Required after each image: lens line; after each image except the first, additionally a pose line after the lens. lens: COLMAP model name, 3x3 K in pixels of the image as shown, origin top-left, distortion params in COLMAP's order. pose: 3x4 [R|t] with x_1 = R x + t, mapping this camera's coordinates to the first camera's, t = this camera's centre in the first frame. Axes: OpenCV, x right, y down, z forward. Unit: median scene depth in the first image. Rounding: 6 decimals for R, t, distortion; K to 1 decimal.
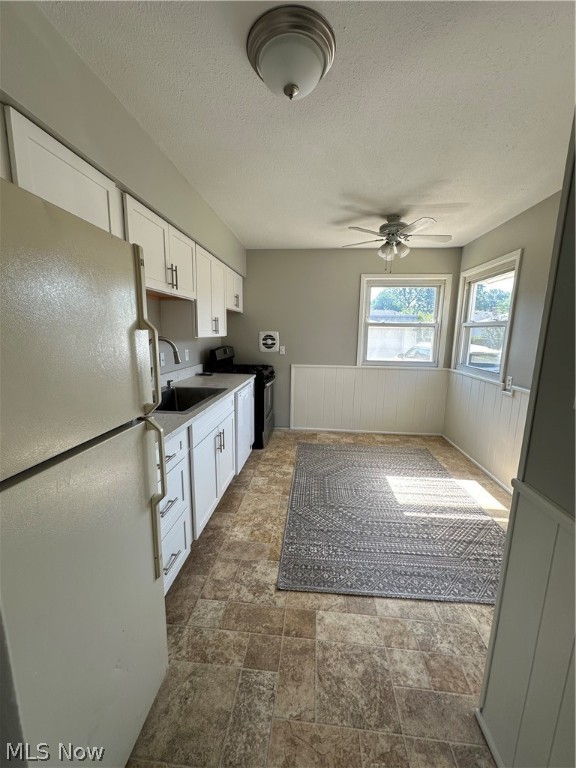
lens RADIAL K [[307.9, 0, 288.7], [0, 307.9, 379.6], [0, 0, 1]] dist [-0.001297, 0.000649]
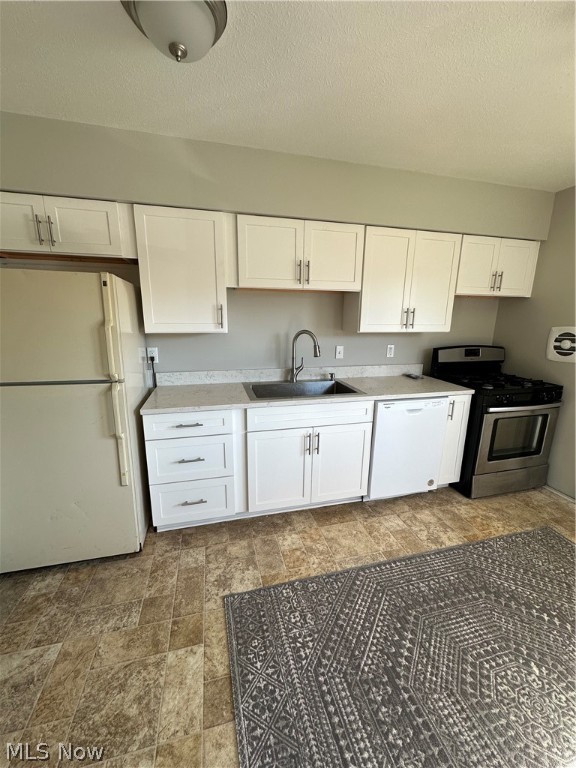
lens RADIAL K [[307.9, 0, 288.5], [0, 307.9, 380.1], [0, 0, 1]] dist [-0.001297, 0.000649]
pose [[0.336138, 0.184015, -0.923661, 0.595010], [-0.151306, 0.978539, 0.139885, -0.111580], [0.929579, 0.092735, 0.356767, 0.584008]]
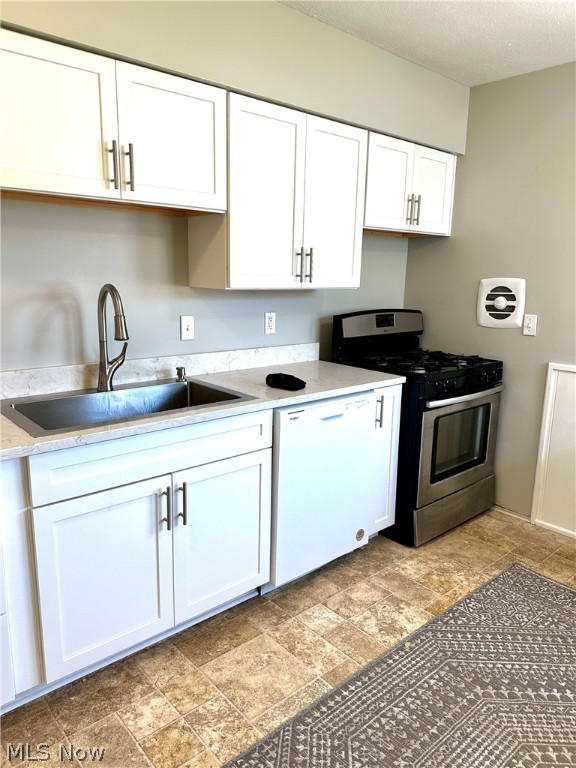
lens RADIAL K [[537.4, 0, 284.0], [0, 537.4, 379.7], [0, 0, 1]] dist [0.051348, -0.062990]
pose [[0.721910, 0.126344, -0.680355, 0.450916], [-0.110645, 0.991616, 0.066744, -0.068989], [0.683084, 0.027094, 0.729837, 0.508541]]
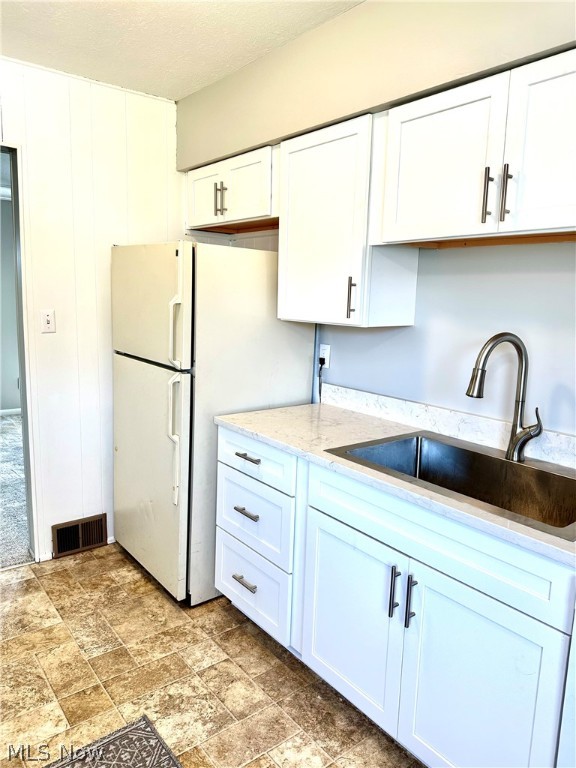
lens RADIAL K [[537.4, 0, 290.7], [0, 537.4, 377.6], [0, 0, 1]] dist [0.051348, -0.062990]
pose [[-0.718973, 0.060530, -0.692397, 0.349800], [-0.153808, 0.957646, 0.243430, -0.216354], [0.677806, 0.281515, -0.679211, 1.312056]]
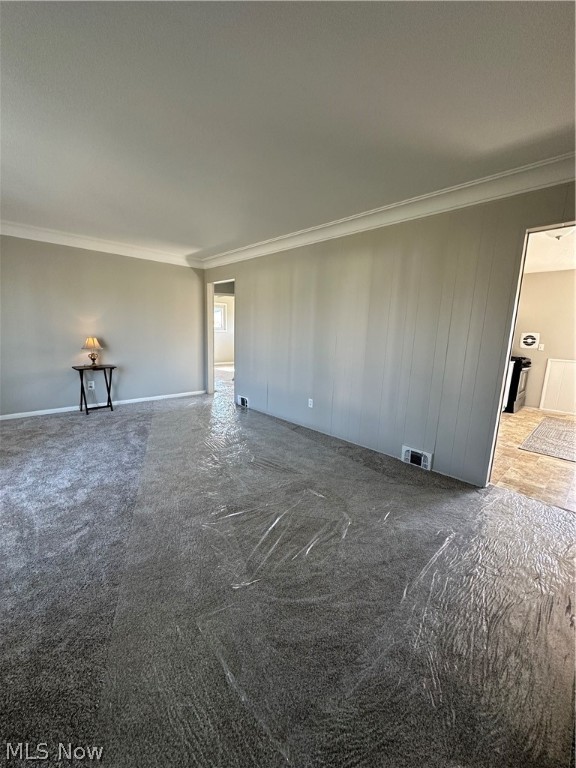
lens RADIAL K [[307.9, 0, 285.9], [0, 307.9, 384.1], [0, 0, 1]] dist [-0.001297, 0.000649]
pose [[0.750951, 0.123987, -0.648614, 0.060646], [-0.122700, 0.991309, 0.047436, 0.245909], [0.648859, 0.043963, 0.759638, -1.305326]]
